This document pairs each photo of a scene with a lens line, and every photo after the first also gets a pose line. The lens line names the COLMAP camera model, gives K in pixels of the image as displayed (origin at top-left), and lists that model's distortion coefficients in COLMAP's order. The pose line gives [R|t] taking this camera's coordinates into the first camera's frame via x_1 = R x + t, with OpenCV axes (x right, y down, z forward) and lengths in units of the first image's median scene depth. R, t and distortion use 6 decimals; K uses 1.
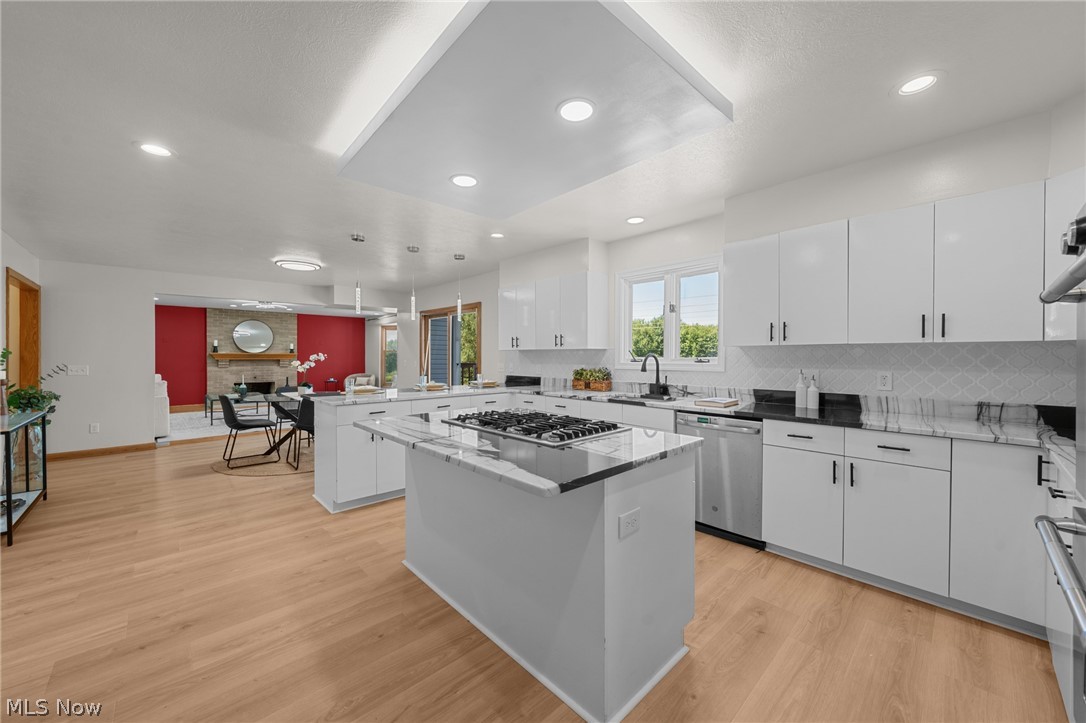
lens RADIAL K [[404.7, 0, 548.1], [0, 404.7, 358.6], [0, 0, 1]] dist [-0.001201, -0.000139]
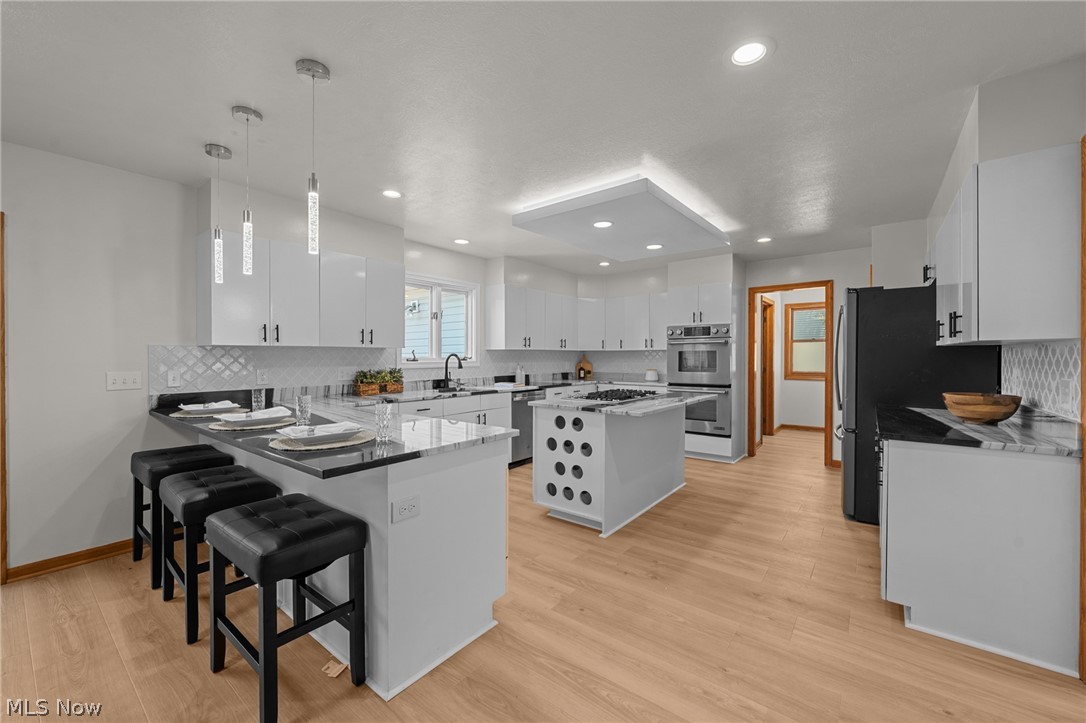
lens RADIAL K [[427.4, 0, 546.4], [0, 427.4, 360.8], [0, 0, 1]] dist [-0.000070, -0.000139]
pose [[-0.145093, -0.010872, 0.989358, -0.874685], [0.007700, 0.999897, 0.012117, -0.003315], [-0.989388, 0.009376, -0.144995, 0.770000]]
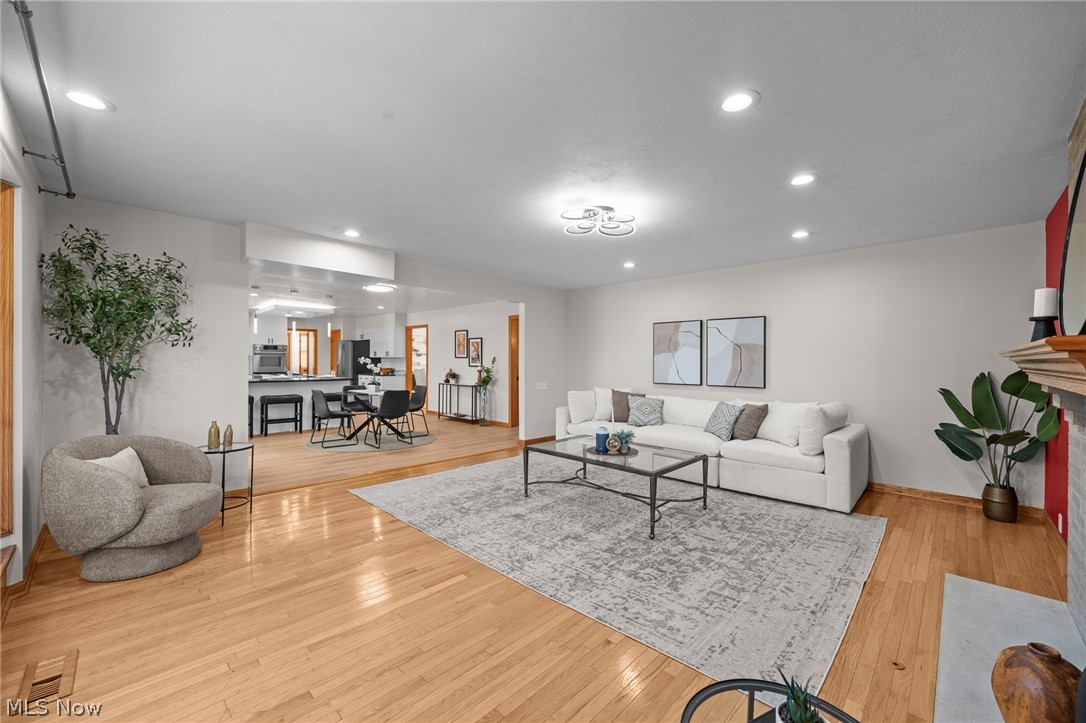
lens RADIAL K [[427.4, 0, 546.4], [0, 427.4, 360.8], [0, 0, 1]] dist [-0.000070, -0.000139]
pose [[-0.999194, -0.006684, -0.039573, -1.297940], [-0.006946, 0.999955, 0.006476, -0.017681], [0.039528, 0.006746, -0.999196, 2.803109]]
